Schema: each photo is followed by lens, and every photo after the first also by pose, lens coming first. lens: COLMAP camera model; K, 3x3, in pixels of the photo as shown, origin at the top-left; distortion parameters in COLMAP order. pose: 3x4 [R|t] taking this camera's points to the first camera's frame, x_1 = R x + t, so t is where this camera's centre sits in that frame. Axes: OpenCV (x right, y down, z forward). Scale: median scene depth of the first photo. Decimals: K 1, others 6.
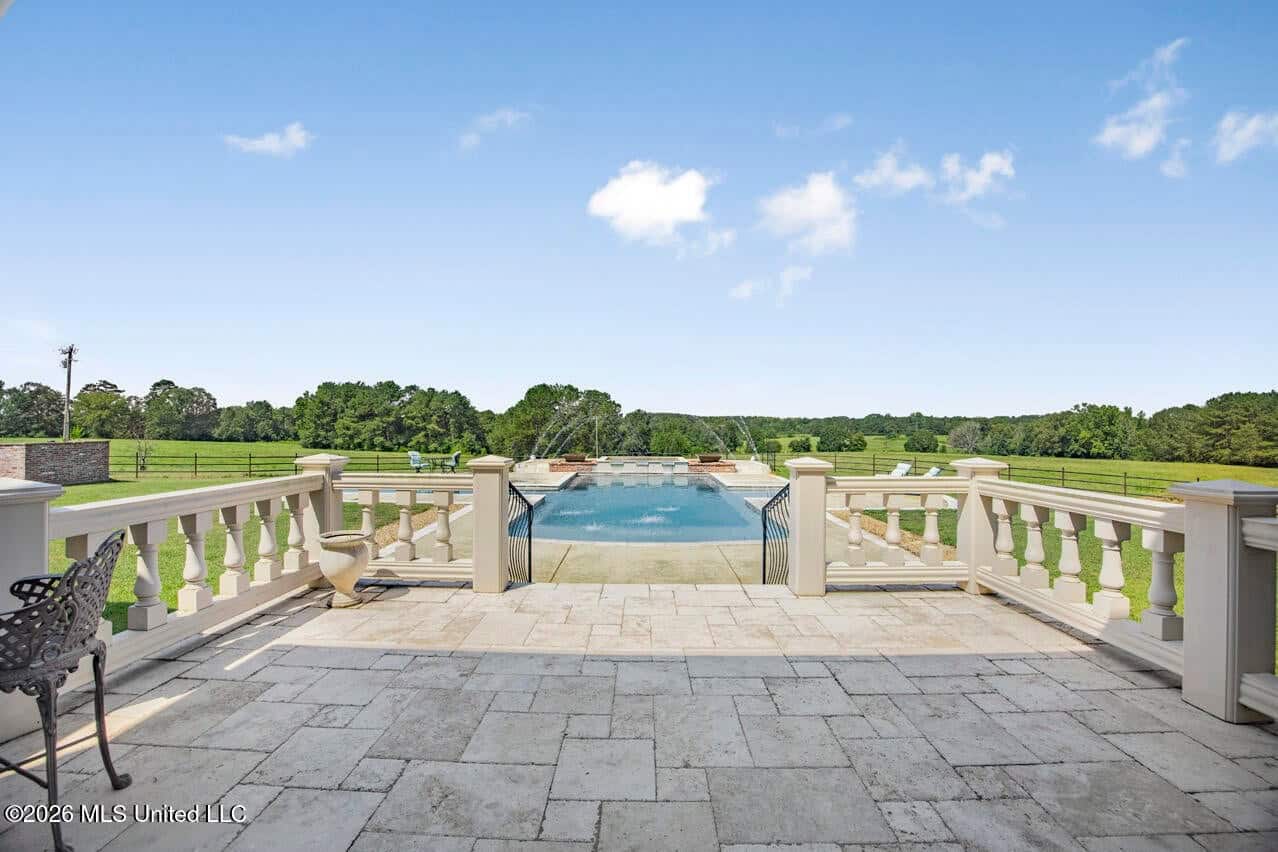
lens RADIAL K [[551.5, 0, 639.0], [0, 551.5, 426.0], [0, 0, 1]] dist [-0.046172, 0.000043]
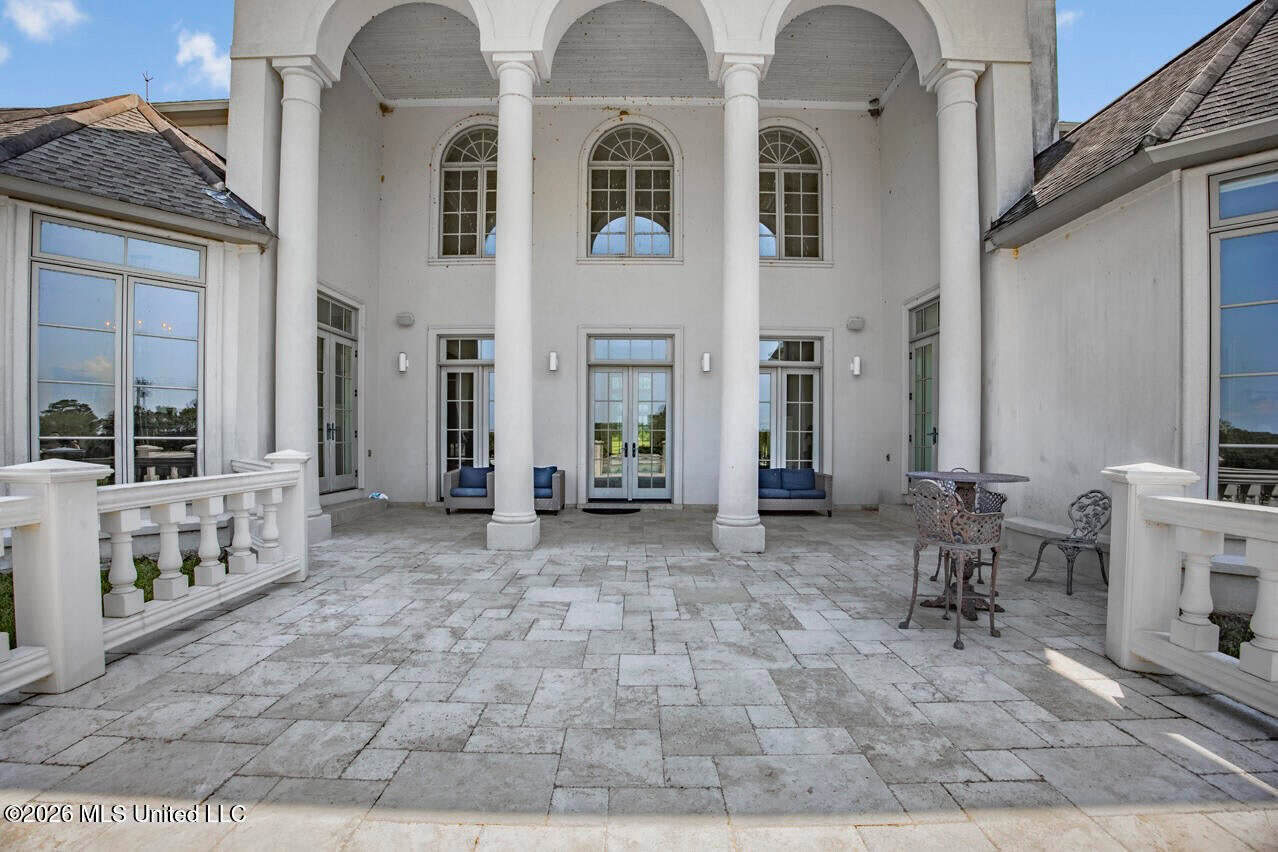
lens RADIAL K [[551.5, 0, 639.0], [0, 551.5, 426.0], [0, 0, 1]] dist [-0.046172, 0.000043]
pose [[-0.999830, -0.010459, -0.015157, 0.005452], [-0.010199, 0.999802, -0.017102, 0.037593], [0.015333, -0.016945, -0.999739, 1.764420]]
